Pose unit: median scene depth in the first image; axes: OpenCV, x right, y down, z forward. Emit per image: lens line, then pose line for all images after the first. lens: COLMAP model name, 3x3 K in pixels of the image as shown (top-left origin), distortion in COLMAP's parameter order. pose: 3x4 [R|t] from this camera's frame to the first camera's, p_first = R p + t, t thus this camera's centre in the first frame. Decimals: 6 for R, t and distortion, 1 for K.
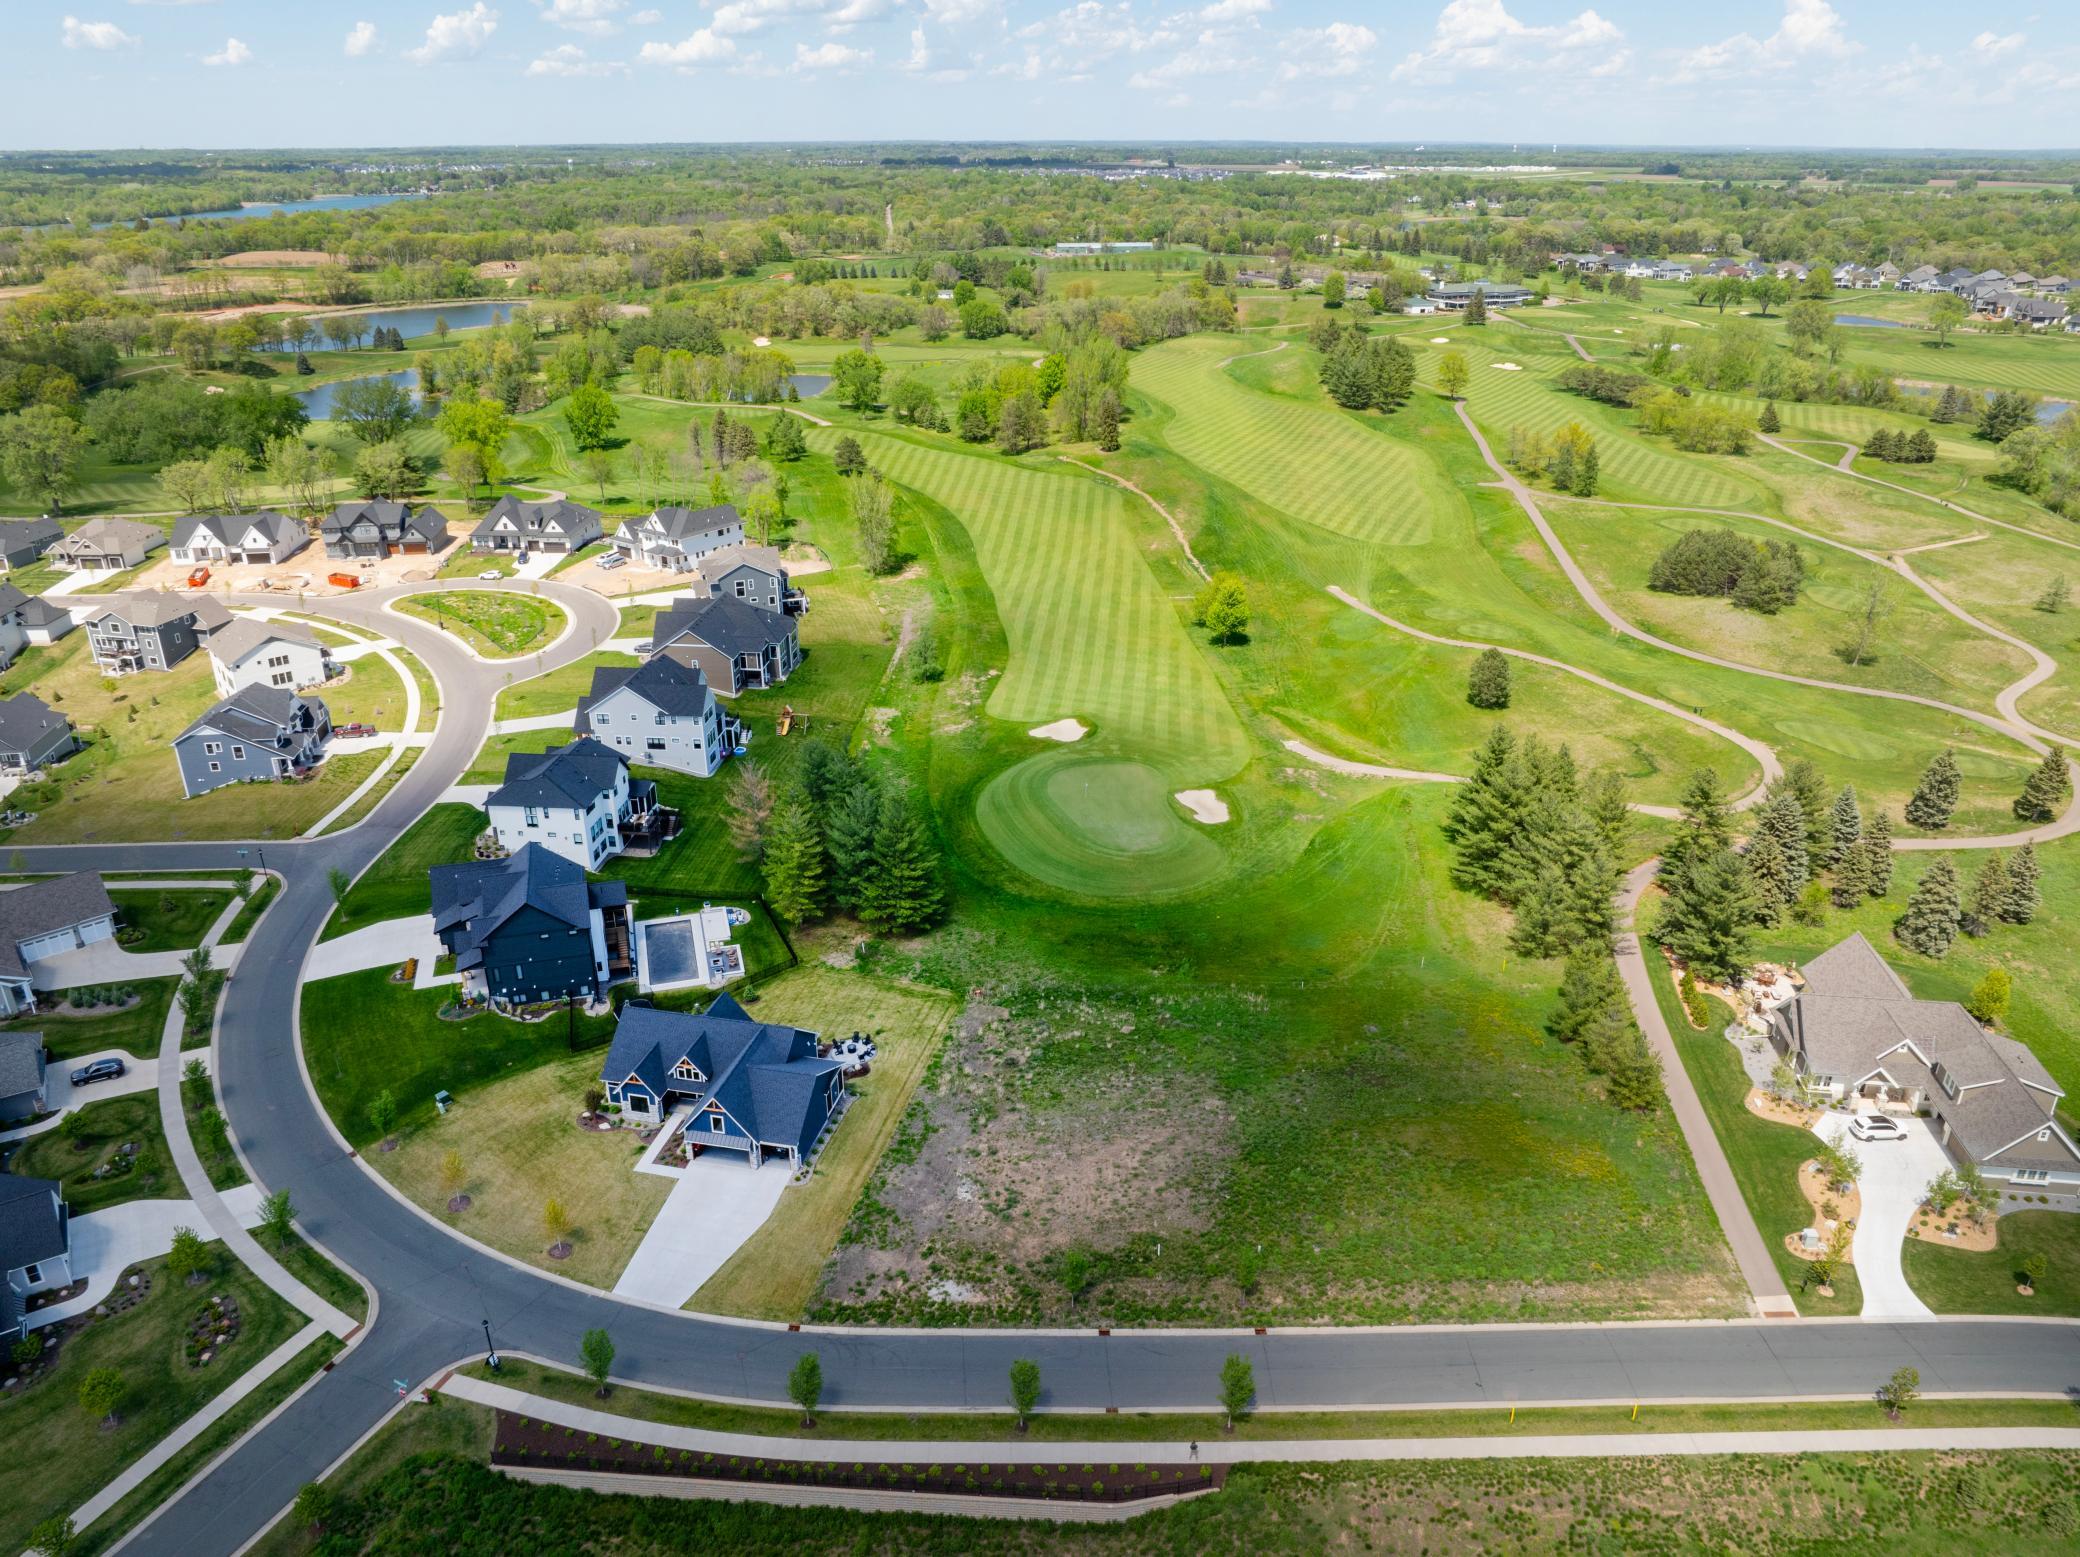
lens RADIAL K [[1477.9, 0, 1040.0], [0, 1477.9, 778.5], [0, 0, 1]] dist [-0.038895, 0.001353]
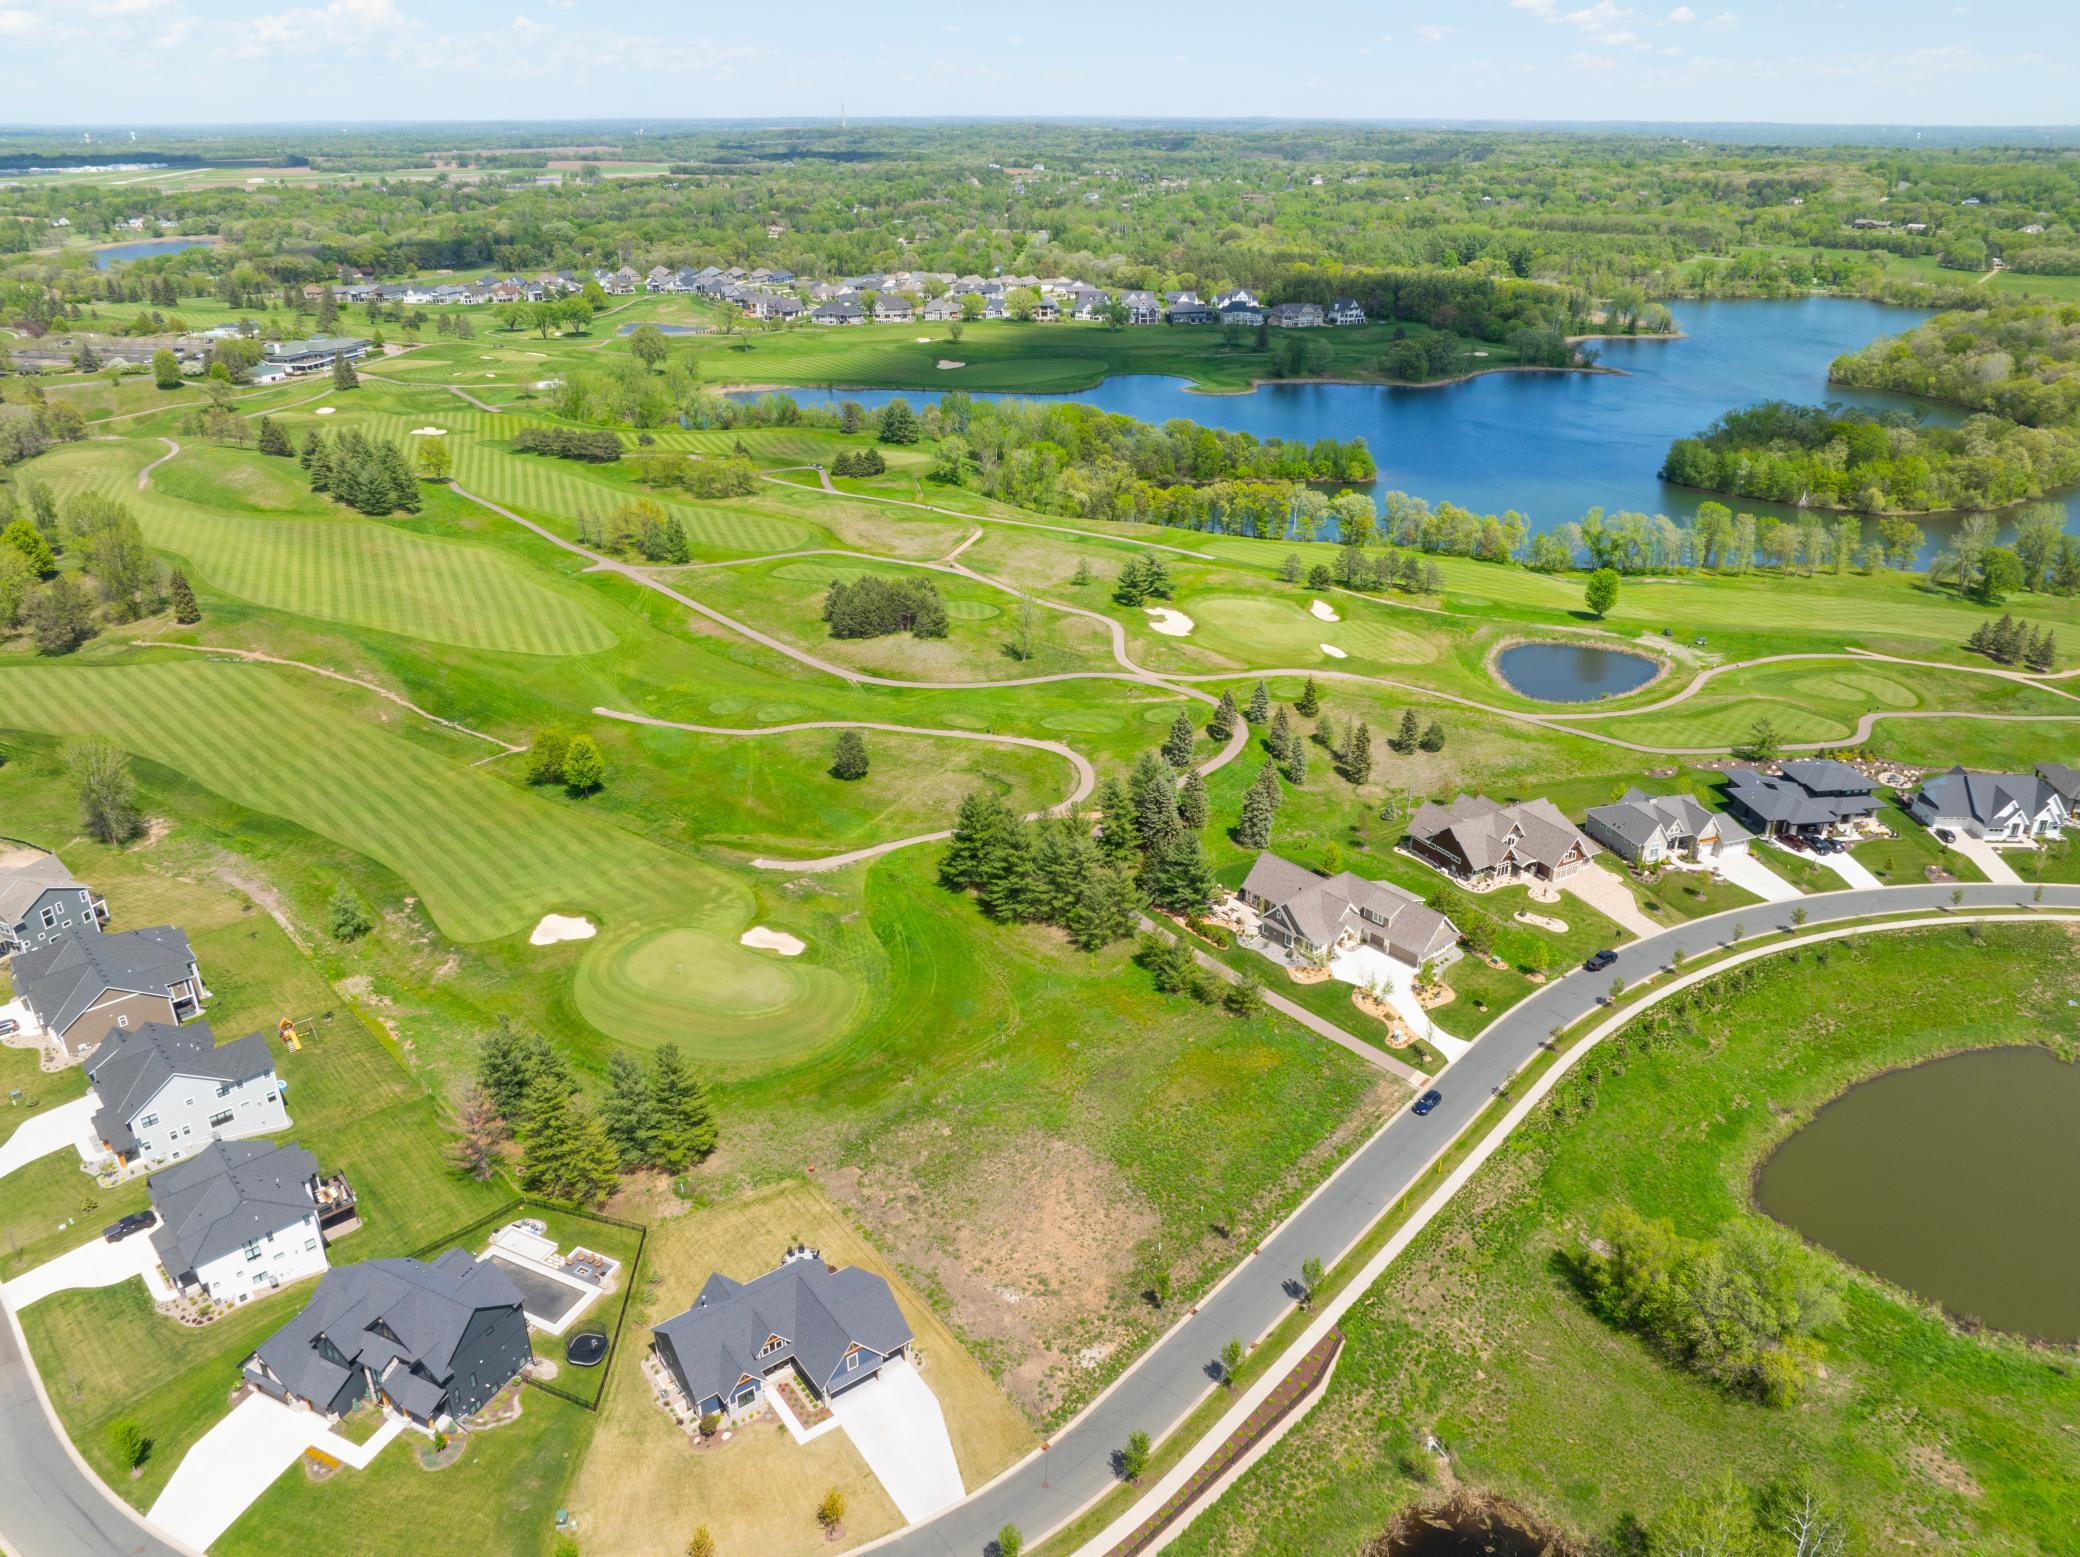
lens RADIAL K [[1477.9, 0, 1040.0], [0, 1477.9, 778.5], [0, 0, 1]] dist [-0.038895, 0.001353]
pose [[0.657944, -0.313364, 0.684772, -0.540592], [0.301171, 0.942919, 0.142124, -0.218963], [-0.690221, 0.112724, 0.714764, 0.027259]]
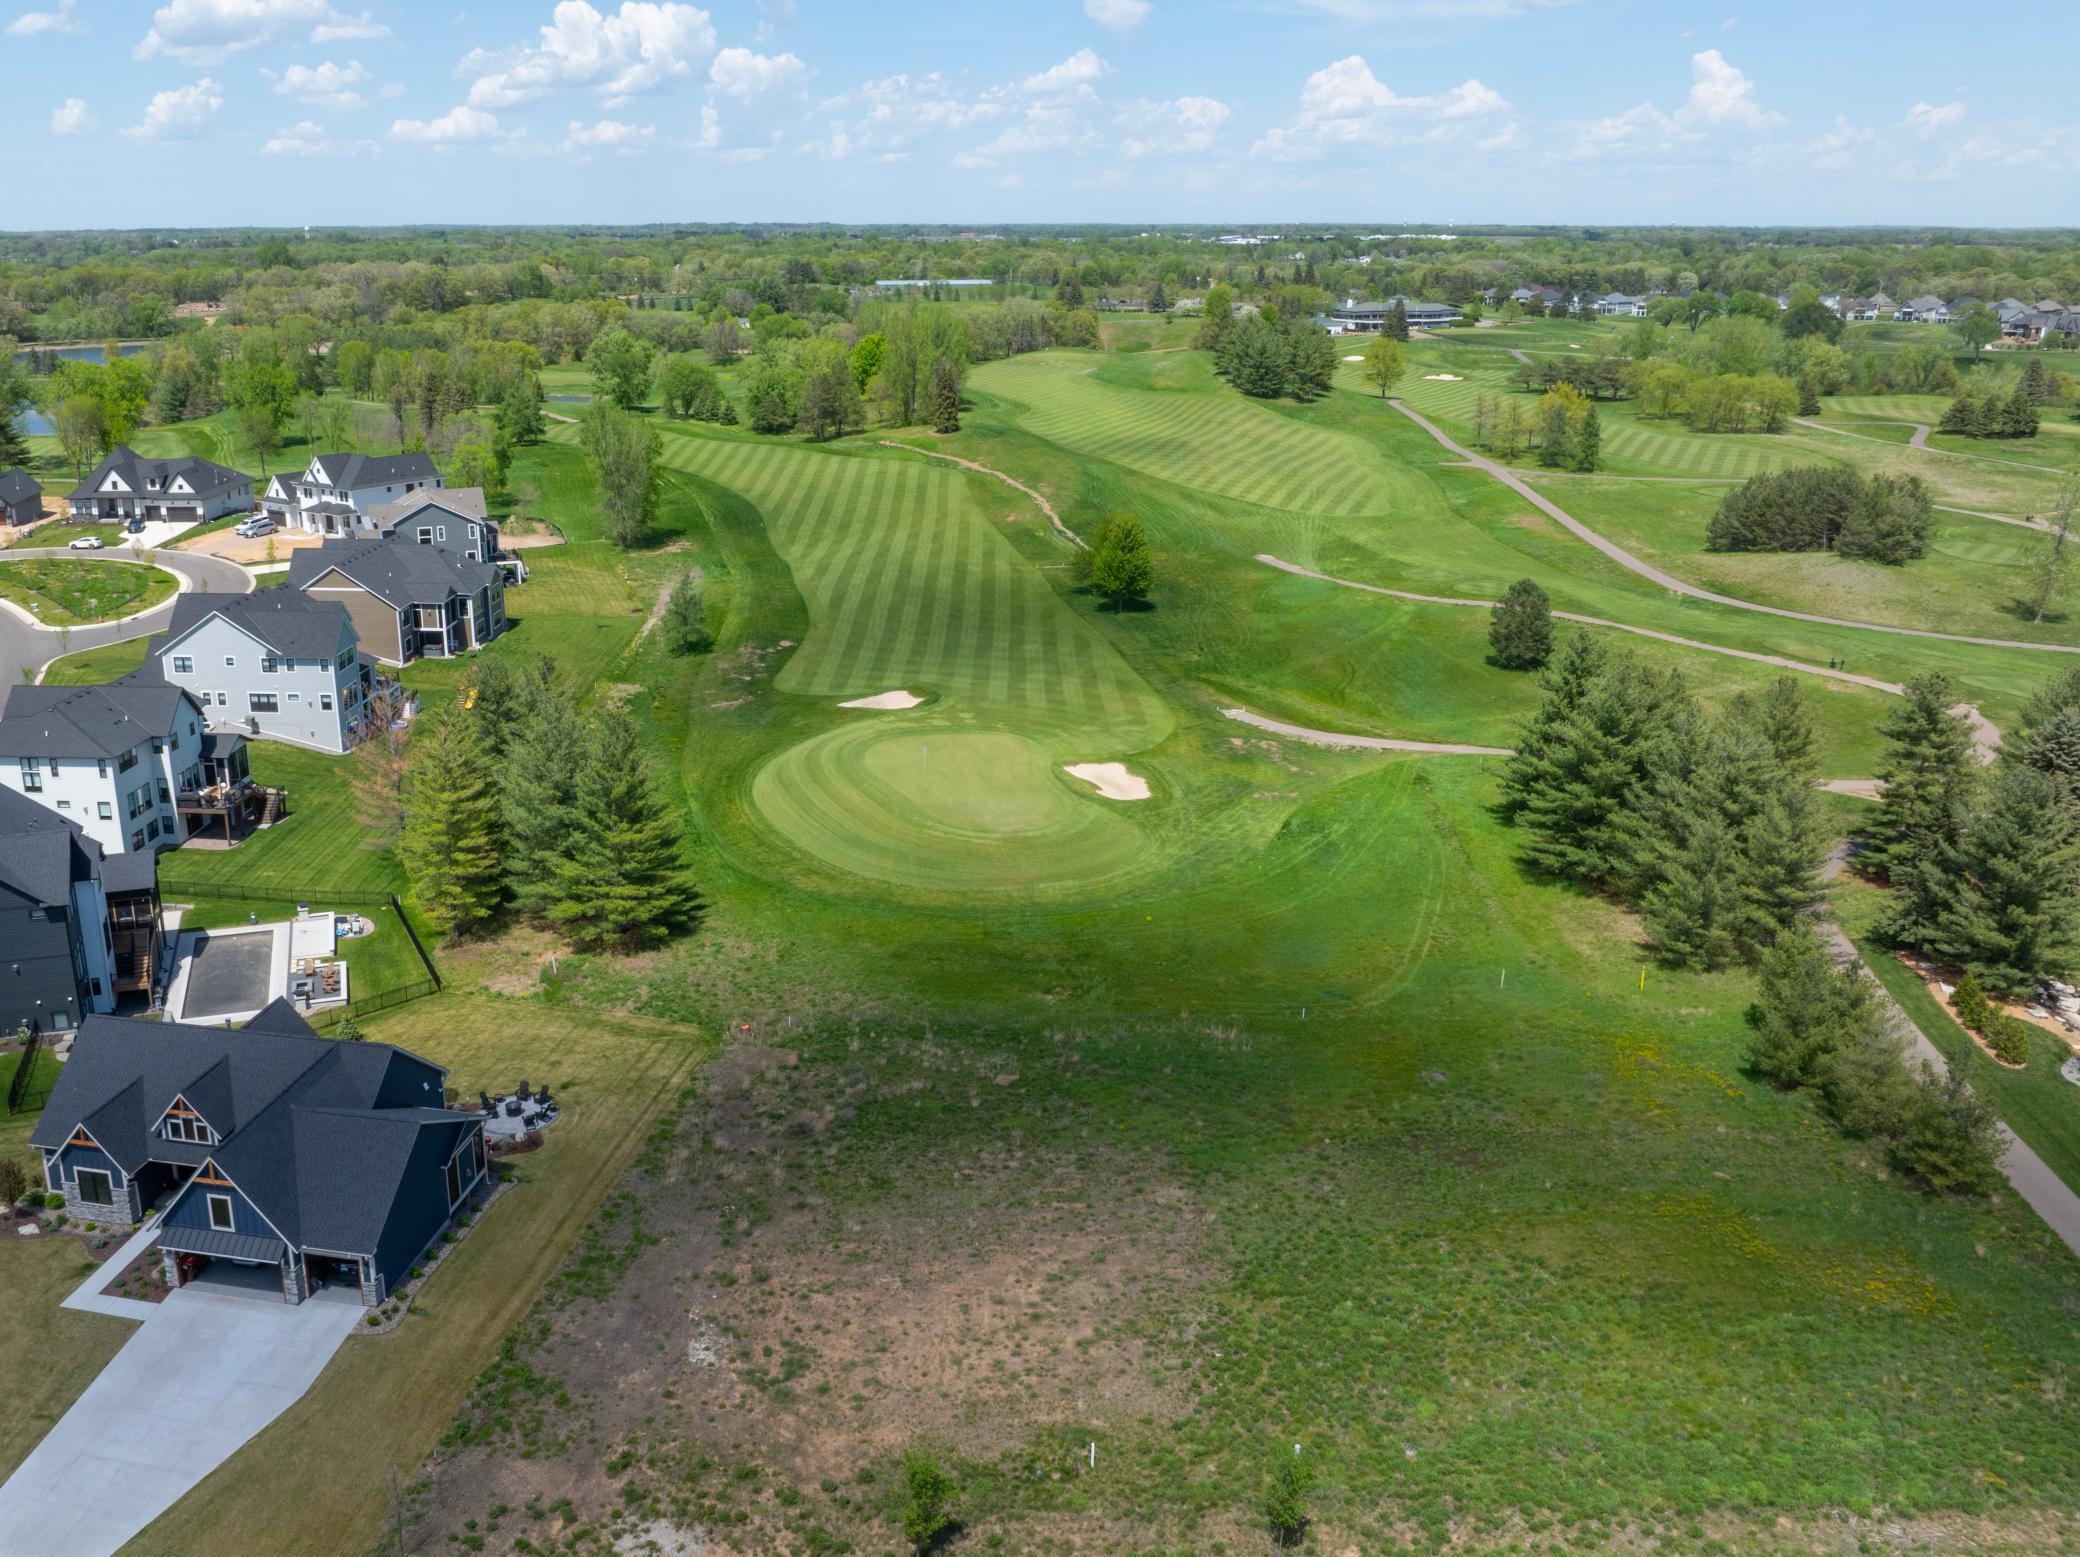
lens RADIAL K [[1755.0, 0, 870.7], [0, 1755.0, 777.9], [0, 0, 1]] dist [-0.047928, 0.015512]
pose [[0.999970, -0.002946, 0.007208, 0.002407], [0.003702, 0.994230, -0.107206, 0.107116], [-0.006850, 0.107230, 0.994211, 0.270777]]
